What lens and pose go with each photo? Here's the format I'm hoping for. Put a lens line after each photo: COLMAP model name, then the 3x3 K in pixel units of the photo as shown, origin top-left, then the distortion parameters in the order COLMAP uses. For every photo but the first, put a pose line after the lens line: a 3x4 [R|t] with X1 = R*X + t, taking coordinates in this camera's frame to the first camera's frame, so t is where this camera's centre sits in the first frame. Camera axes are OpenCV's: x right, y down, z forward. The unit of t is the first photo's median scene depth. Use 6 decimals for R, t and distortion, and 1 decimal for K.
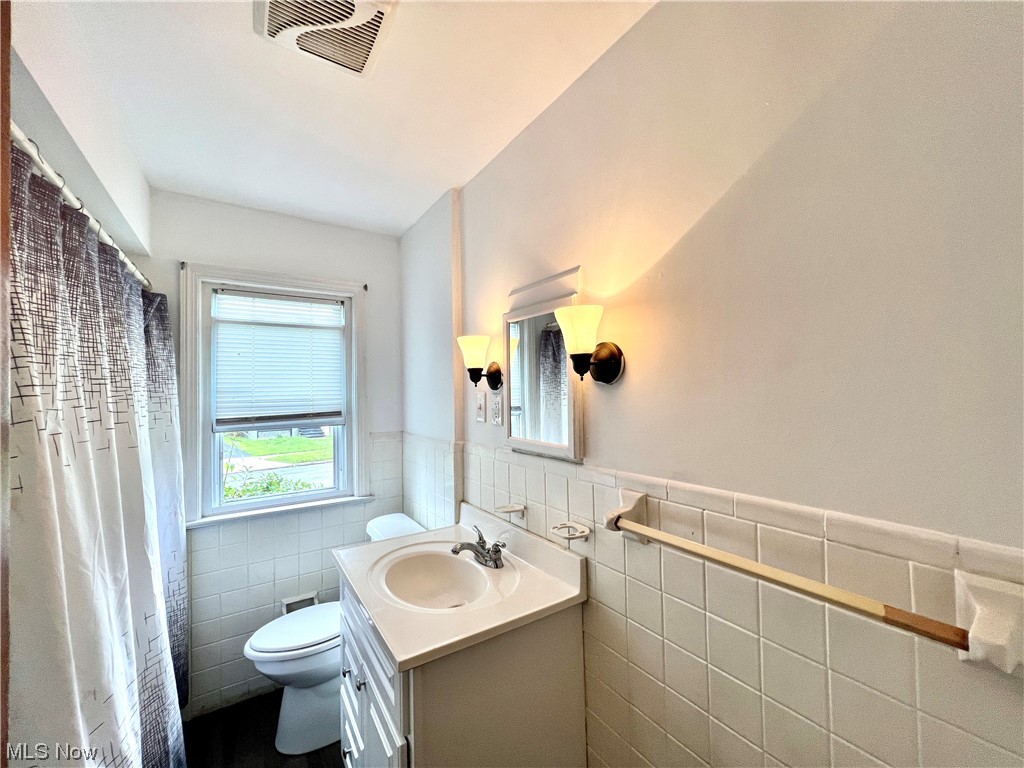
lens RADIAL K [[410.9, 0, 511.6], [0, 410.9, 382.8], [0, 0, 1]] dist [-0.003405, 0.001000]
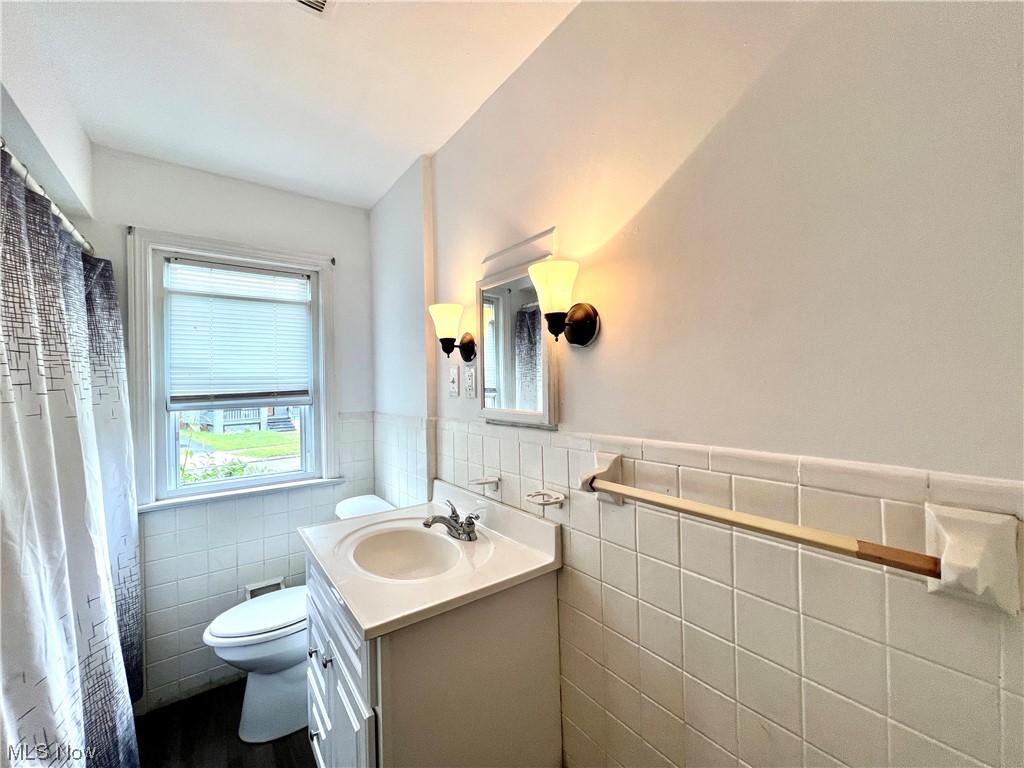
lens RADIAL K [[410.9, 0, 511.6], [0, 410.9, 382.8], [0, 0, 1]] dist [-0.003405, 0.001000]
pose [[0.998327, -0.002052, 0.057788, 0.005818], [0.001112, 0.999867, 0.016285, 0.053395], [-0.057813, -0.016193, 0.998196, 0.023734]]
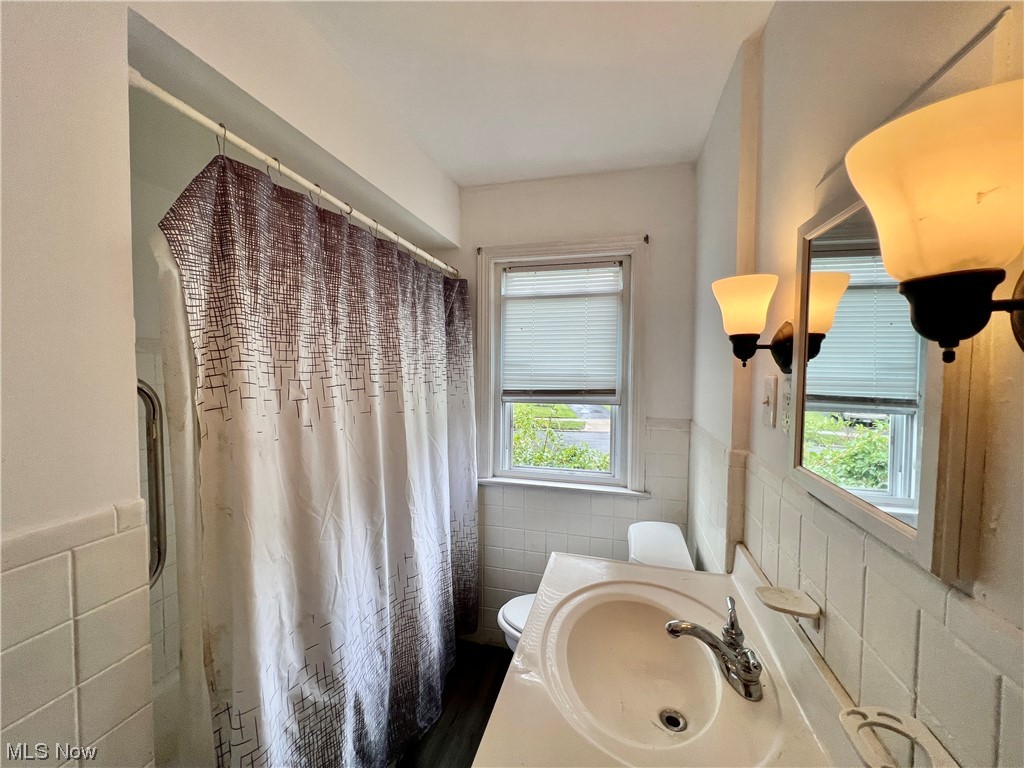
lens RADIAL K [[410.9, 0, 511.6], [0, 410.9, 382.8], [0, 0, 1]] dist [-0.003405, 0.001000]
pose [[0.663898, 0.052831, -0.745955, 0.128082], [-0.001750, 0.997608, 0.069097, -0.007177], [0.747821, -0.044568, 0.662403, 0.372139]]
